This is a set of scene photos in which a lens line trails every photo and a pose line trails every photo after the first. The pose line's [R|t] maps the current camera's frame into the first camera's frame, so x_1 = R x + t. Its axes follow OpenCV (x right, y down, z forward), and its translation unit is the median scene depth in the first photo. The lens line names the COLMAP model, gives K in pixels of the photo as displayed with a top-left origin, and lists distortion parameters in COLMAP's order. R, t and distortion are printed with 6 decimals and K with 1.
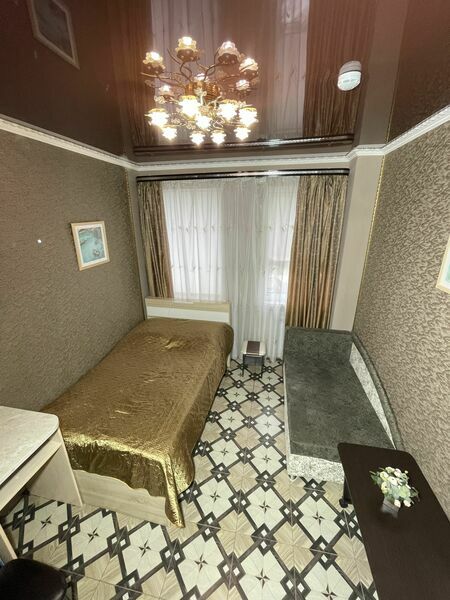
lens RADIAL K [[239.9, 0, 225.7], [0, 239.9, 298.4], [0, 0, 1]] dist [0.000436, 0.000029]
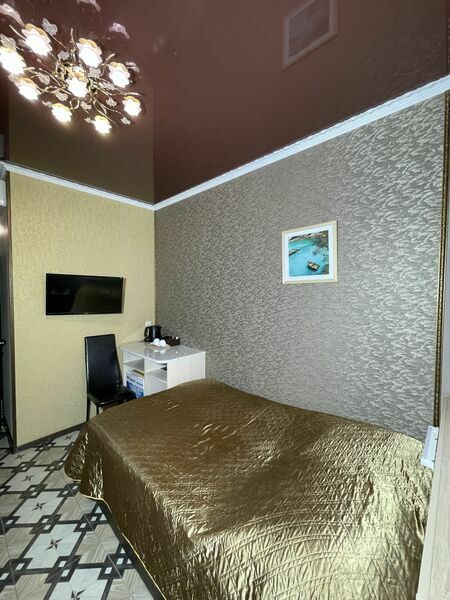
lens RADIAL K [[239.9, 0, 225.3], [0, 239.9, 299.2], [0, 0, 1]] dist [0.000436, 0.000029]
pose [[-0.506261, 0.039674, -0.861467, 0.249532], [-0.277910, 0.938143, 0.206526, -0.182571], [0.816373, 0.343967, -0.463920, 1.226748]]
